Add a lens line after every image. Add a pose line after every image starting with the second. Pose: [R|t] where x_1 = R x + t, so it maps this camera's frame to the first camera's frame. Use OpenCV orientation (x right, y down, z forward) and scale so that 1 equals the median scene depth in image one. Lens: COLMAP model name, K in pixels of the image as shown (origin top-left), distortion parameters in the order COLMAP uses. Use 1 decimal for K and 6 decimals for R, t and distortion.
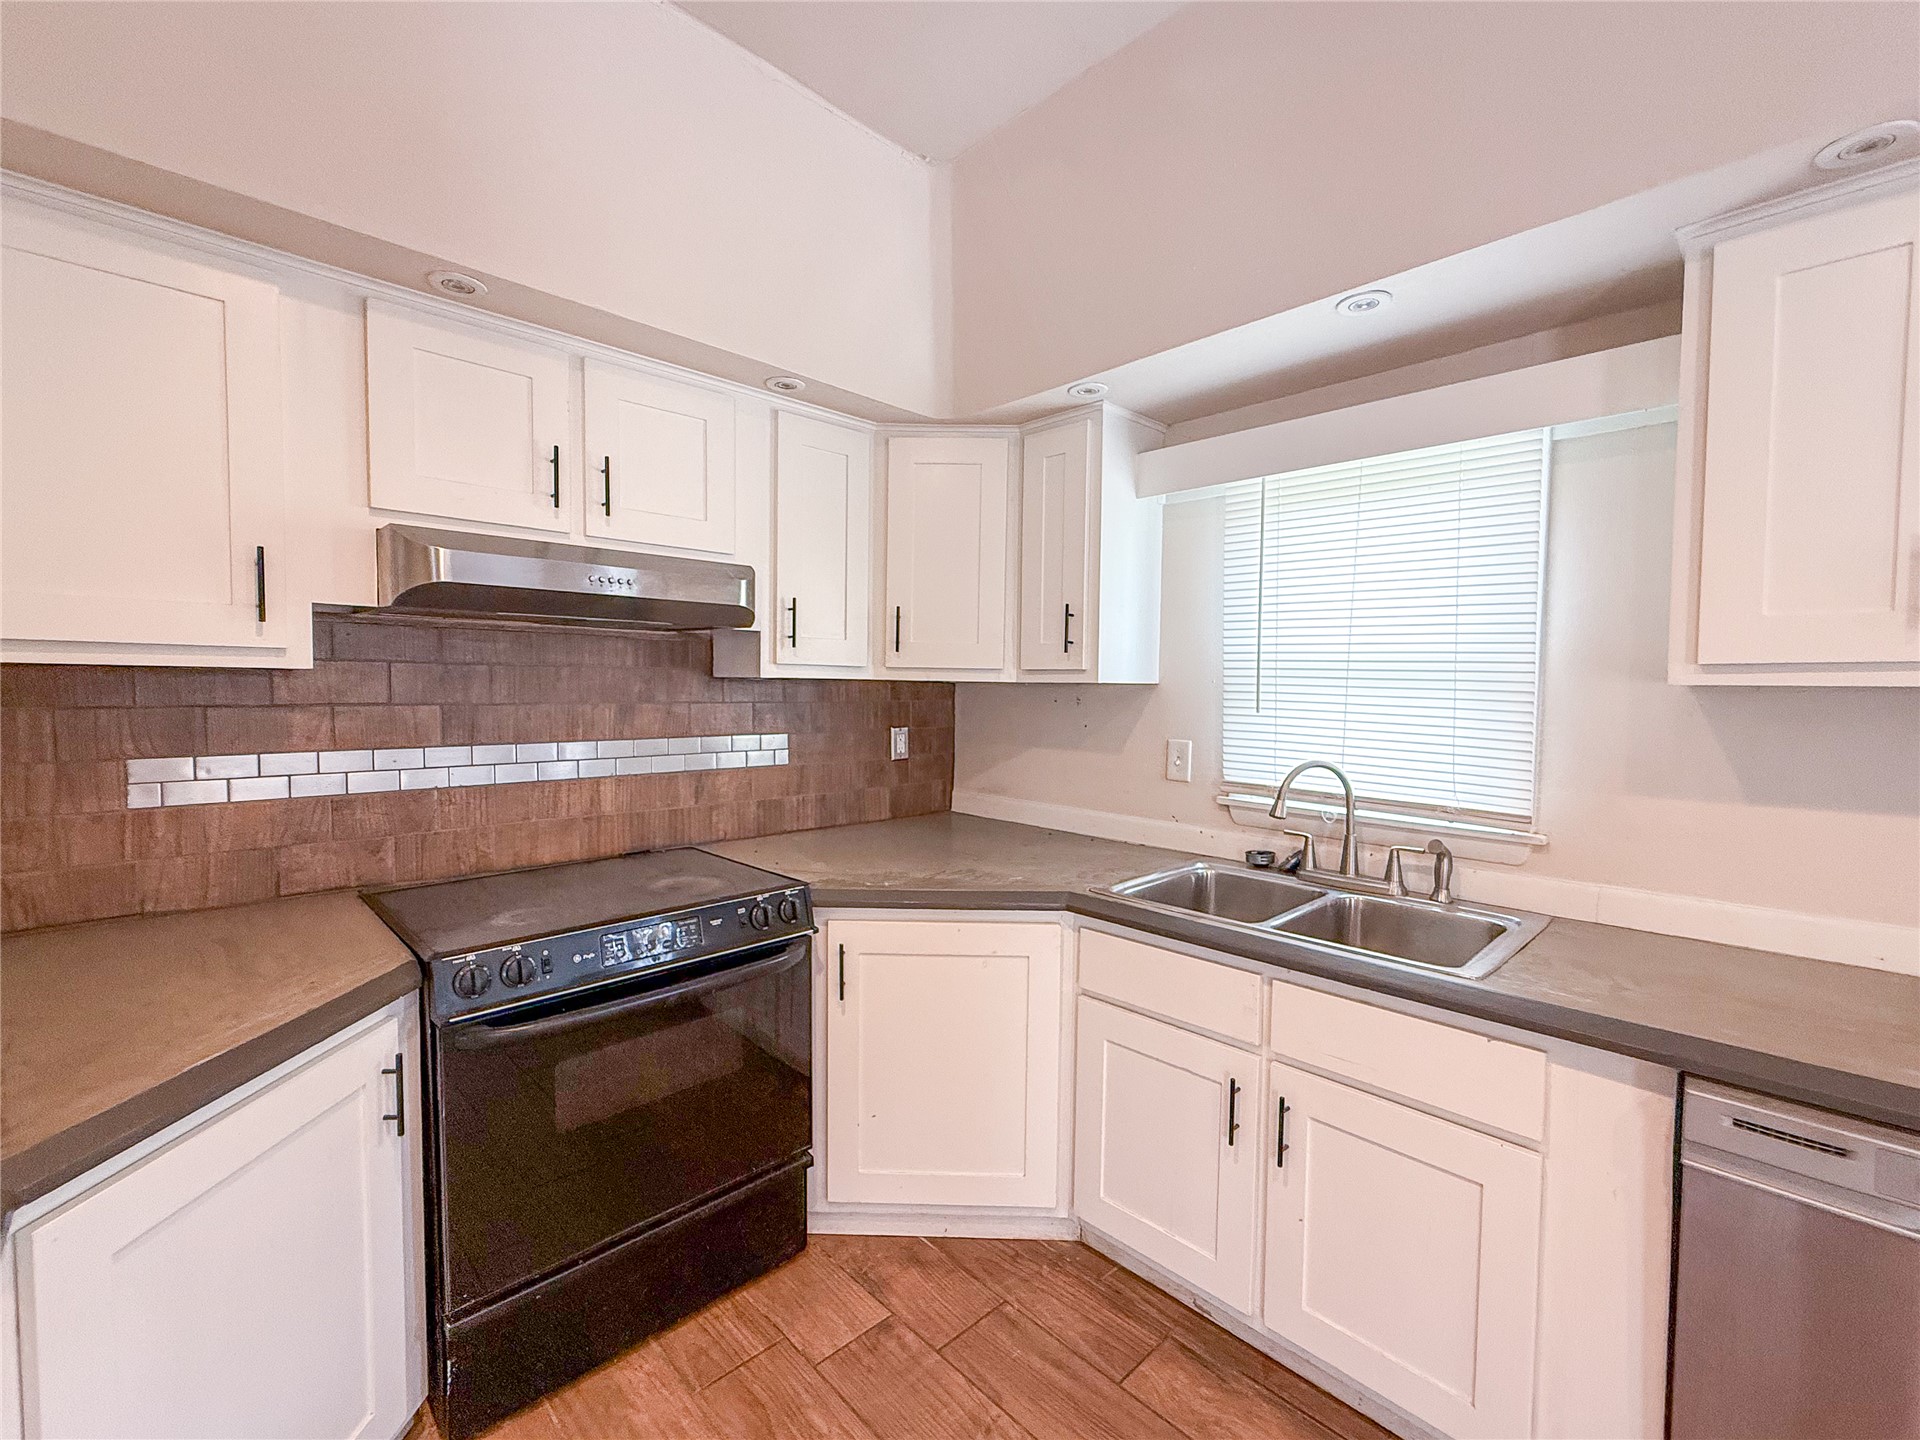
lens RADIAL K [[826.1, 0, 960.5], [0, 826.1, 724.5], [0, 0, 1]] dist [-0.002942, 0.001170]
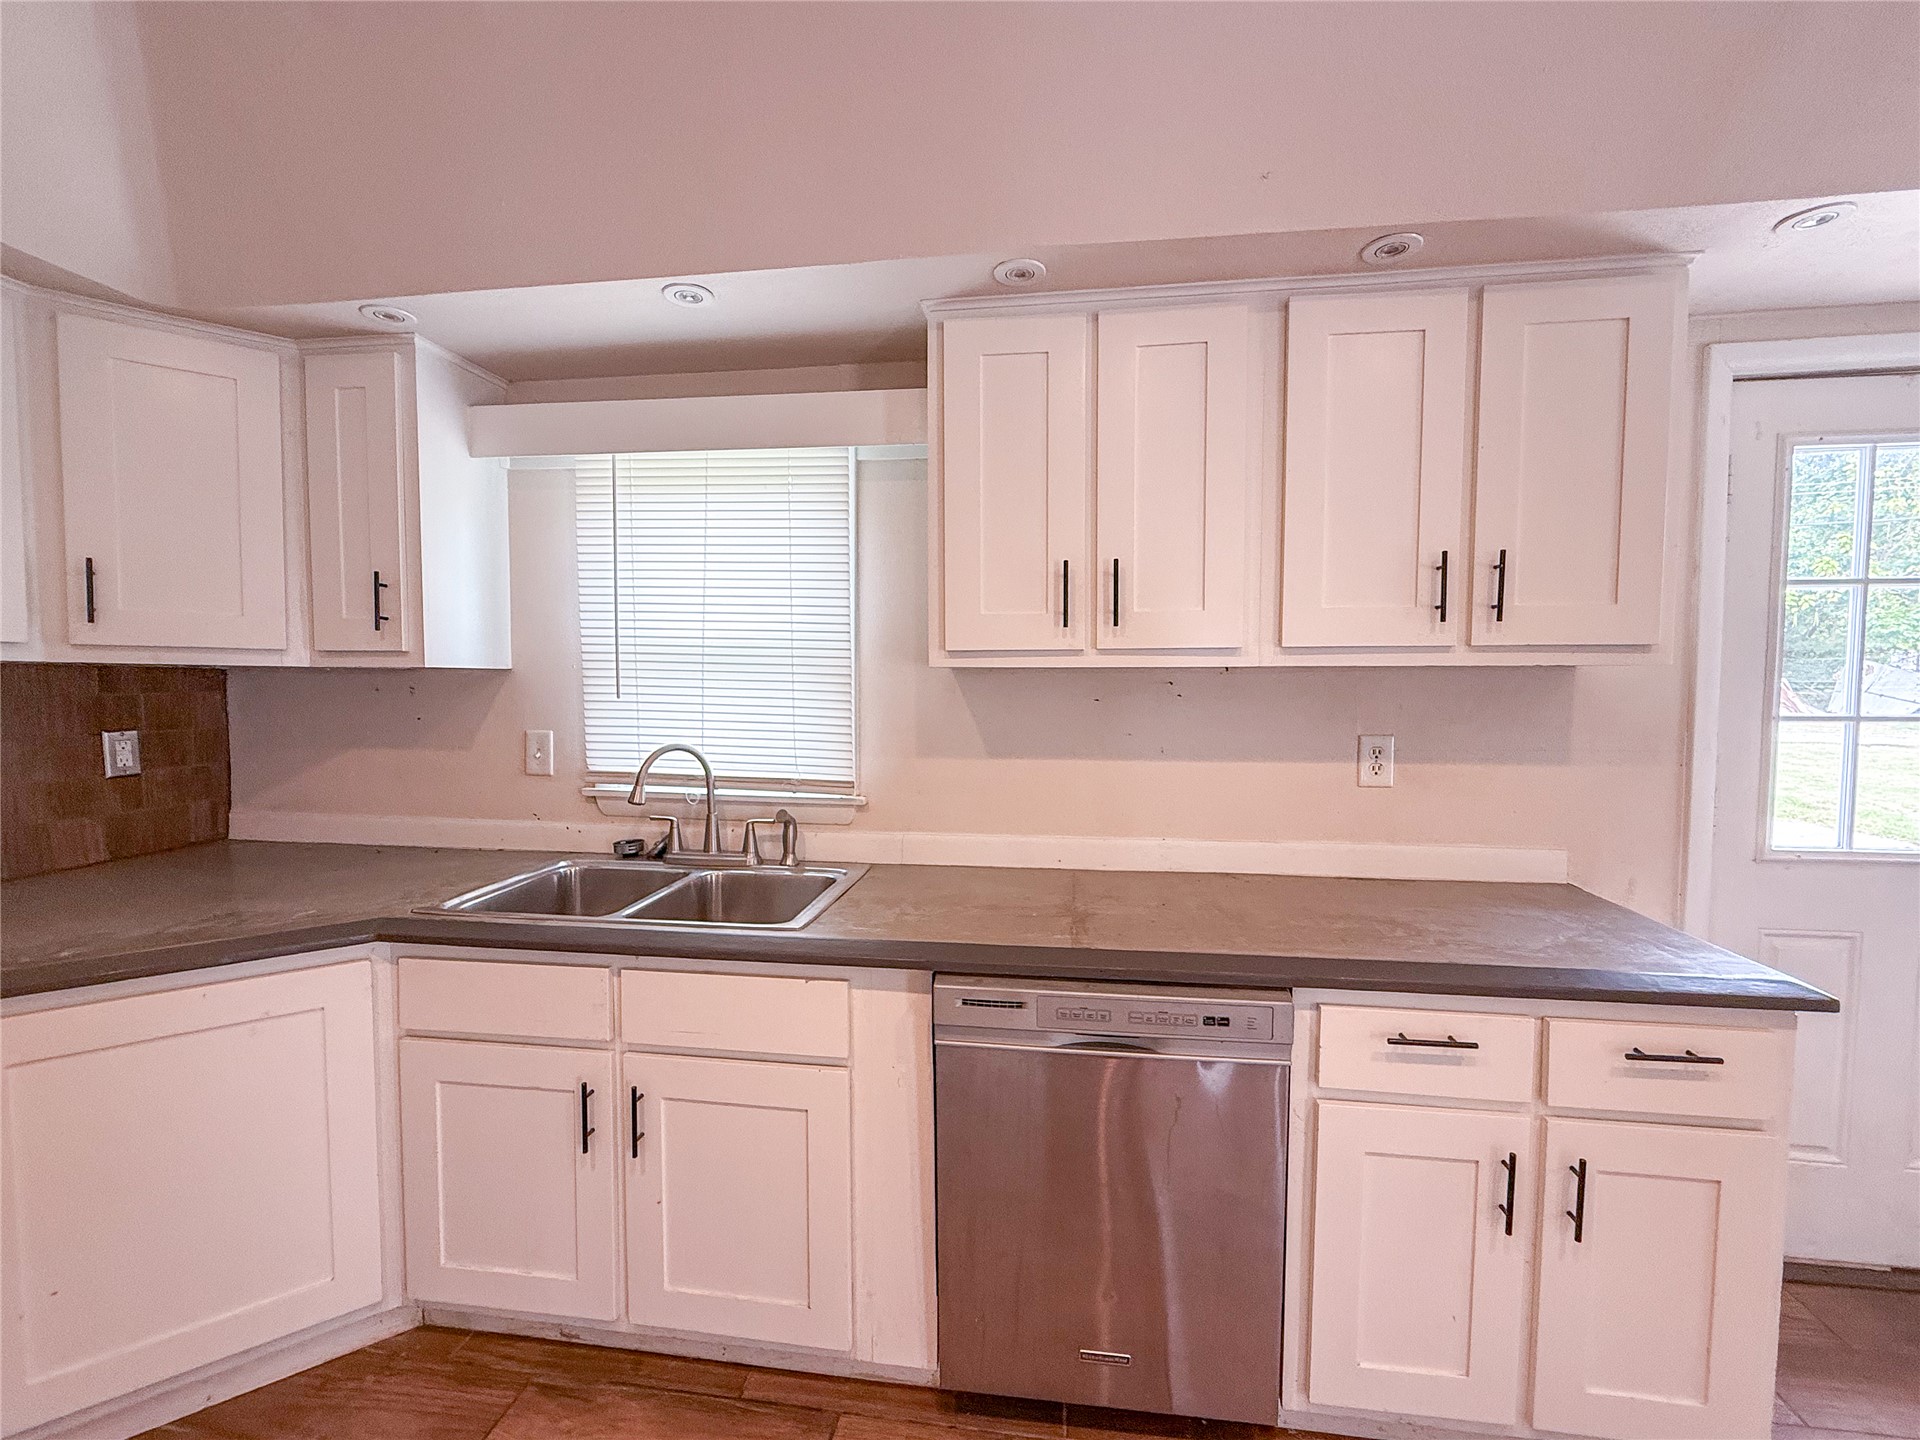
lens RADIAL K [[826.1, 0, 962.3], [0, 826.1, 725.4], [0, 0, 1]] dist [-0.002942, 0.001170]
pose [[0.785238, -0.039298, 0.617945, 0.087105], [0.033360, 0.999220, 0.021154, 0.011702], [-0.618294, 0.004003, 0.785936, -0.011648]]
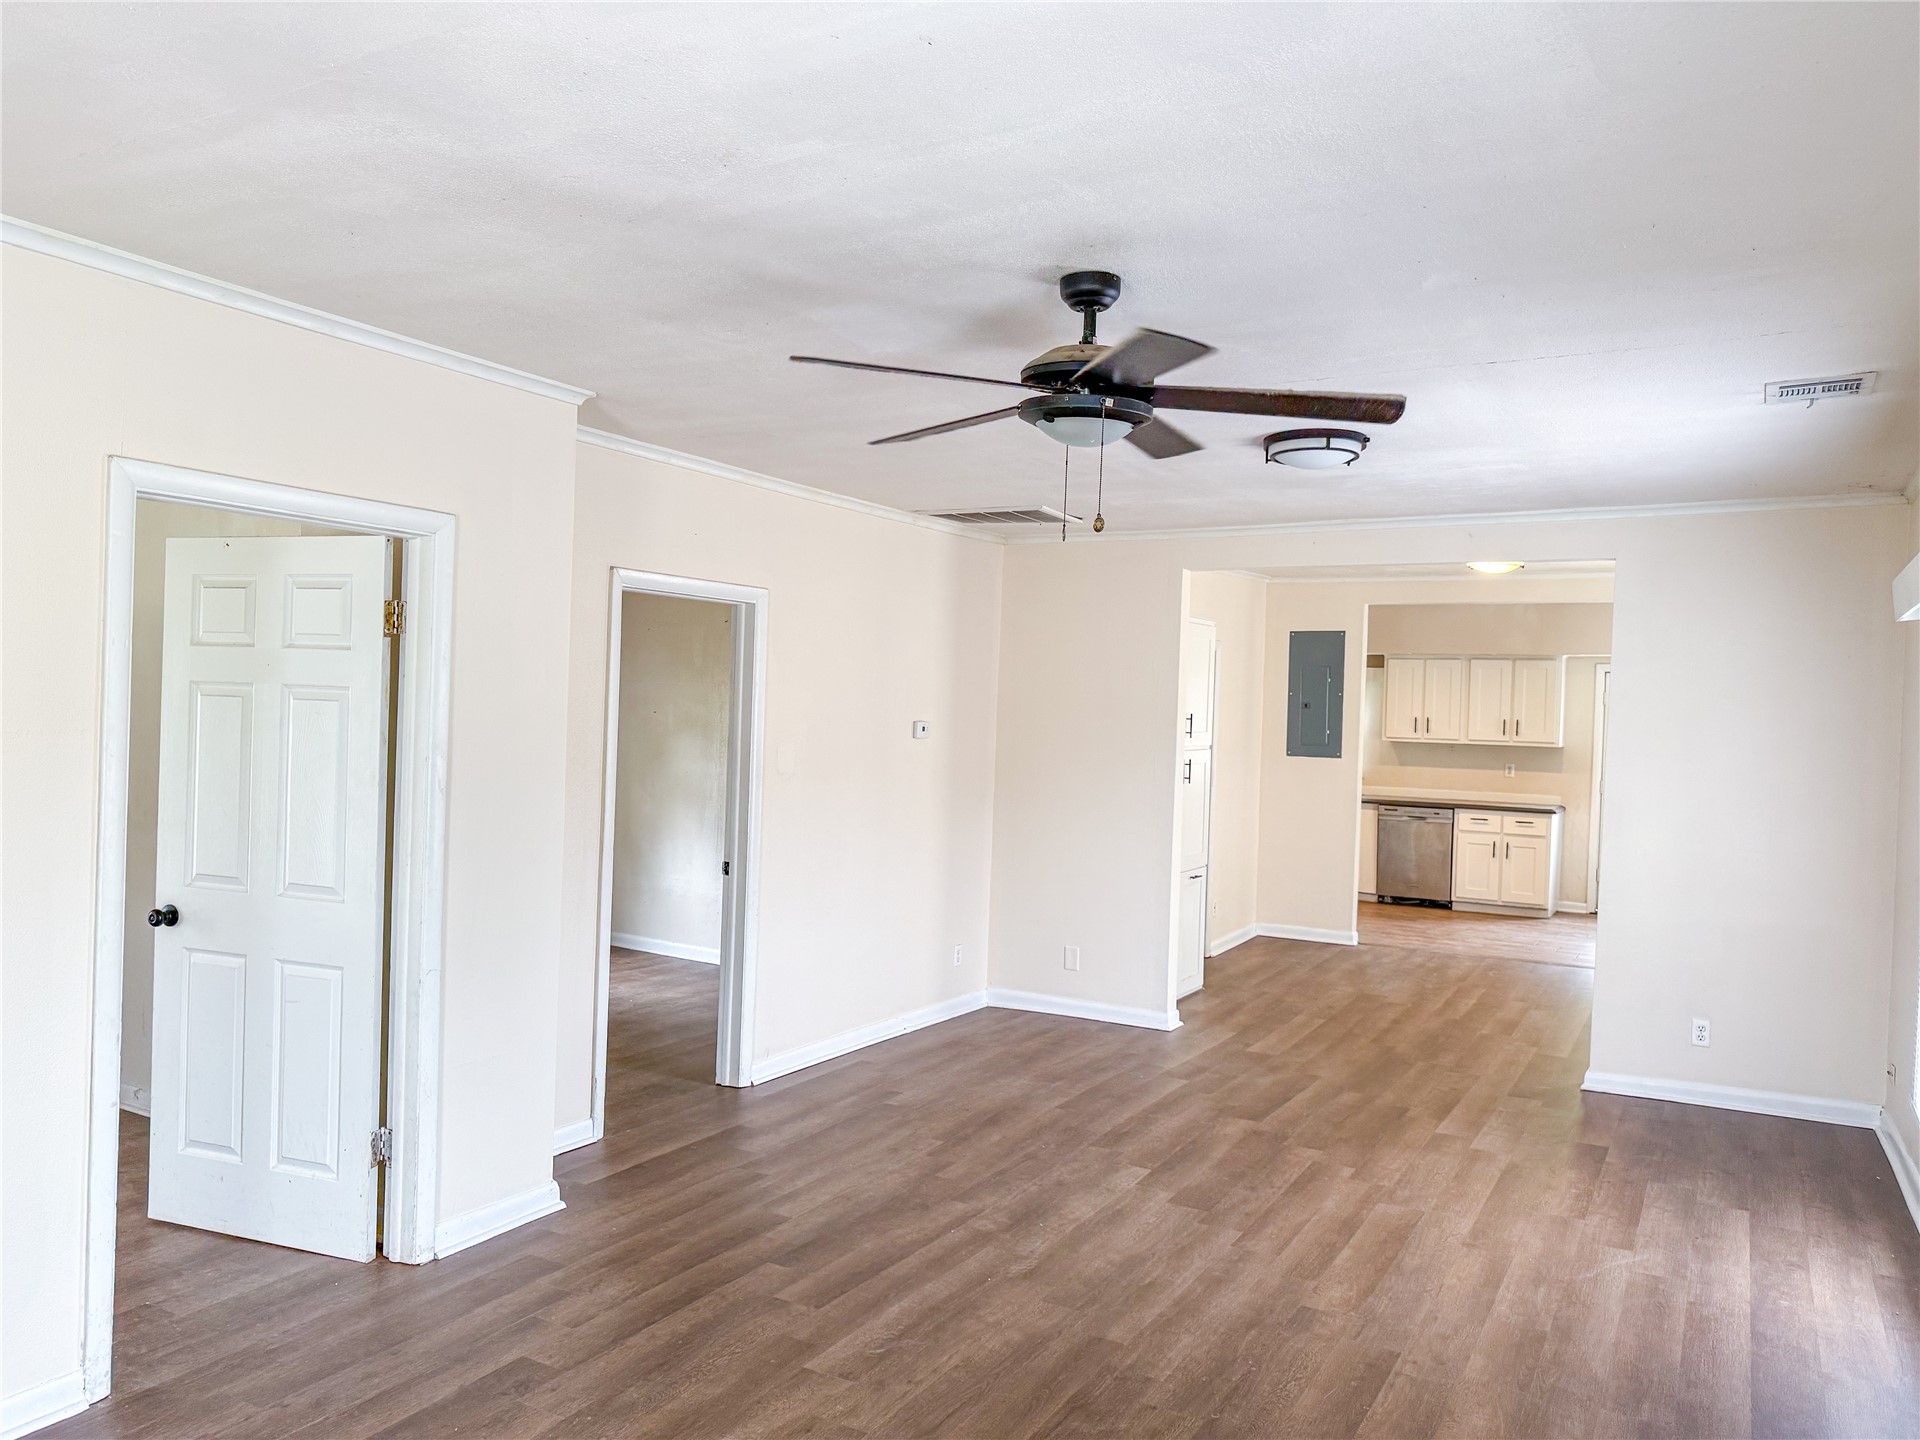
lens RADIAL K [[1407.9, 0, 941.8], [0, 1407.9, 725.4], [0, 0, 1]] dist [-0.006968, 0.028463]
pose [[0.961602, 0.020502, 0.273680, -3.072070], [-0.012404, 0.999433, -0.031288, 0.121898], [-0.274167, 0.026692, 0.961312, -4.907230]]
